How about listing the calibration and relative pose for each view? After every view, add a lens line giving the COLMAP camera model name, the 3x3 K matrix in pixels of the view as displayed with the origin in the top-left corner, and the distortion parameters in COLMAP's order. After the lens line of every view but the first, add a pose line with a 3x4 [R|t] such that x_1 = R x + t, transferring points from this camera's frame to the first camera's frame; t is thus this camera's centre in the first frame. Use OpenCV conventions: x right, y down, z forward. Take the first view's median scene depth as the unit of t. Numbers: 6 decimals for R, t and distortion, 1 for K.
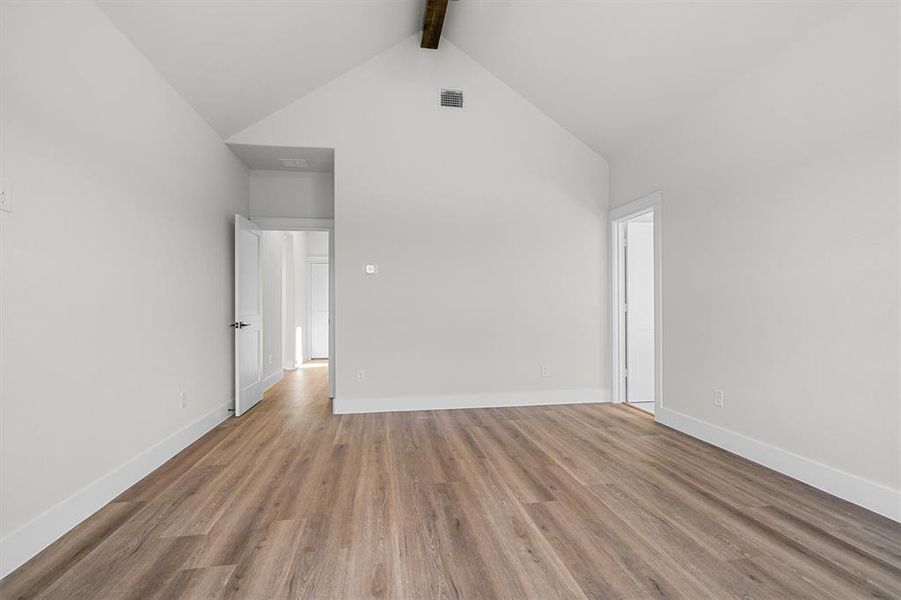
lens RADIAL K [[421.3, 0, 448.1], [0, 421.3, 300.0], [0, 0, 1]] dist [0.000891, 0.000096]
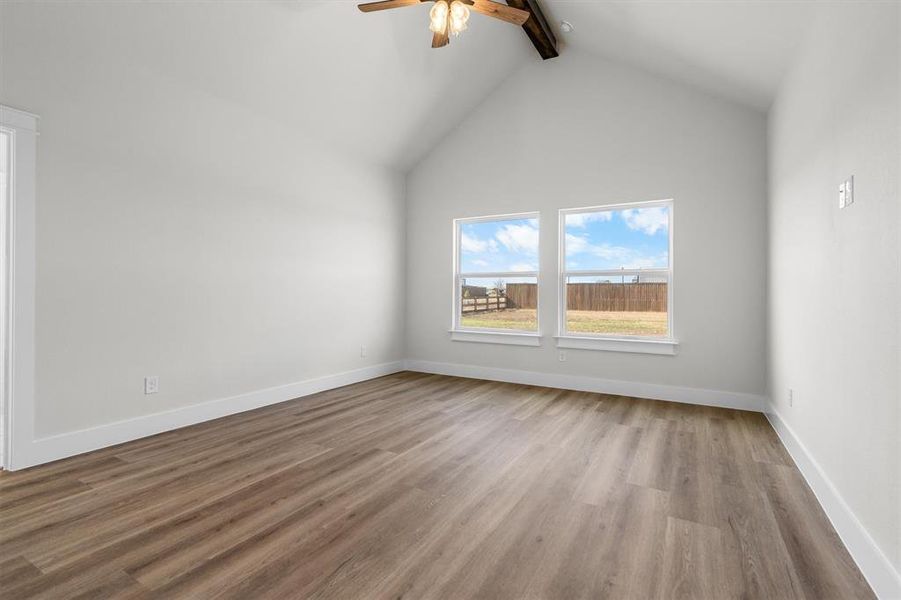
lens RADIAL K [[421.3, 0, 448.1], [0, 421.3, 300.0], [0, 0, 1]] dist [0.000891, 0.000096]
pose [[-0.774275, -0.013161, 0.632712, -0.707462], [-0.014936, 0.999885, 0.002521, 0.034700], [-0.632672, -0.007498, -0.774383, 1.886109]]
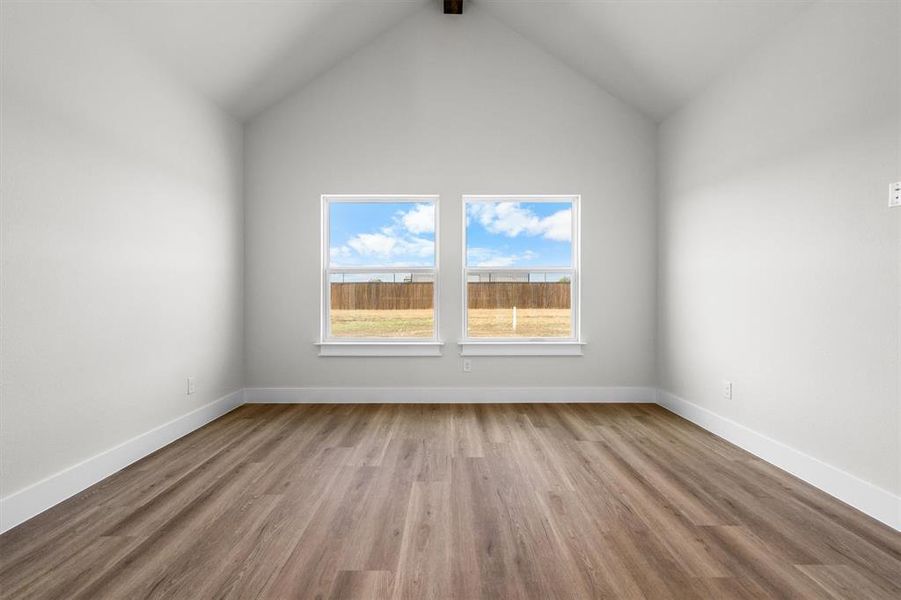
lens RADIAL K [[424.2, 0, 448.1], [0, 424.2, 302.4], [0, 0, 1]] dist [0.000716, 0.000271]
pose [[-0.987333, -0.001546, 0.158652, -0.026847], [-0.000640, 0.999983, 0.005760, 0.028259], [-0.158658, 0.005585, -0.987318, 1.714690]]
